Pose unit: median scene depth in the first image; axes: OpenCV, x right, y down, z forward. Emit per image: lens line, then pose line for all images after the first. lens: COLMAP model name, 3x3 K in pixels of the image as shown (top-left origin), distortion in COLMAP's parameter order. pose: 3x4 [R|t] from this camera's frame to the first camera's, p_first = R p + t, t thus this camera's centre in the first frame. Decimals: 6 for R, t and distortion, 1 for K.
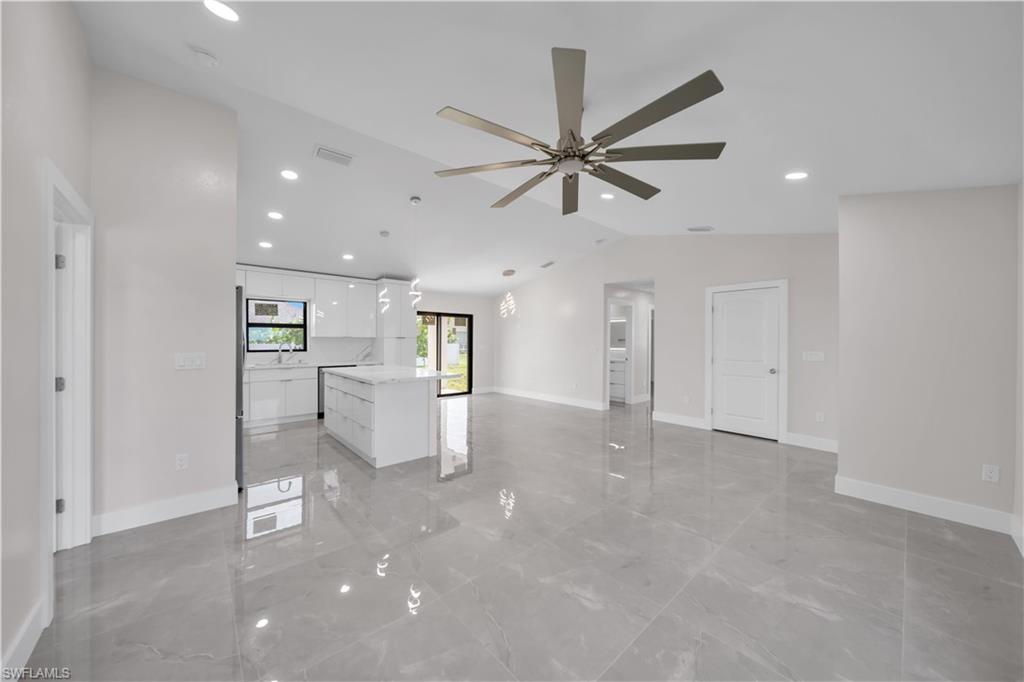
lens RADIAL K [[356.9, 0, 513.9], [0, 356.9, 340.2], [0, 0, 1]] dist [-0.000098, -0.000534]
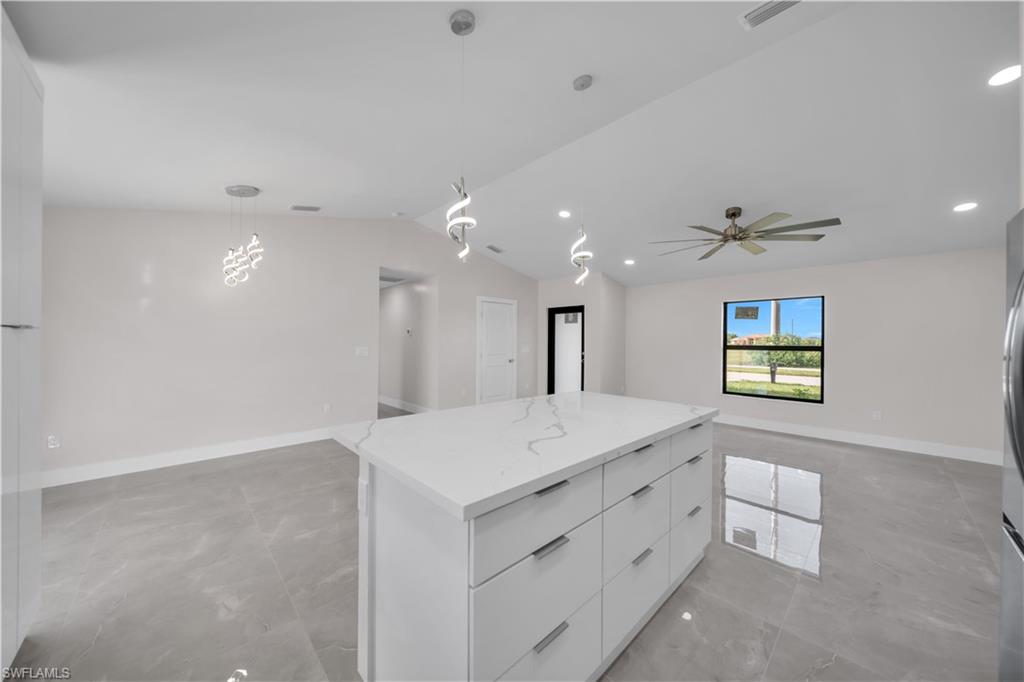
lens RADIAL K [[356.9, 0, 513.9], [0, 356.9, 340.2], [0, 0, 1]] dist [-0.000098, -0.000534]
pose [[-0.032755, -0.003739, 0.999456, -0.593830], [-0.007400, 0.999967, 0.003499, -0.002682], [-0.999436, -0.007281, -0.032781, 0.811887]]
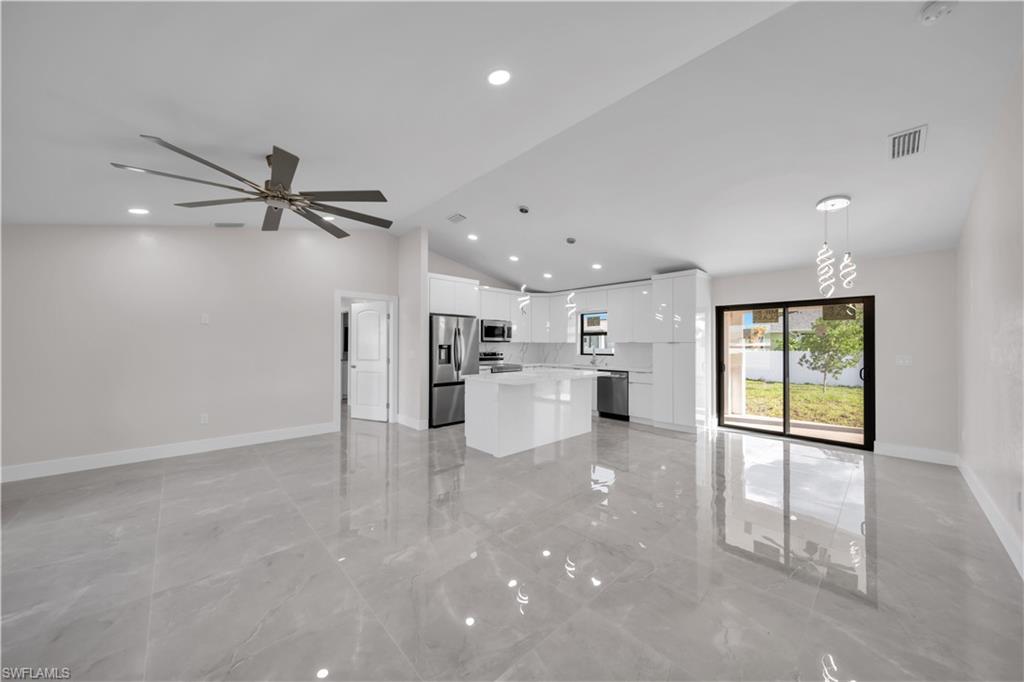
lens RADIAL K [[356.9, 0, 513.9], [0, 356.9, 340.2], [0, 0, 1]] dist [-0.000098, -0.000534]
pose [[0.026770, -0.017611, -0.999486, 0.543142], [-0.003352, 0.999838, -0.017707, 0.003421], [0.999636, 0.003824, 0.026707, 0.685566]]
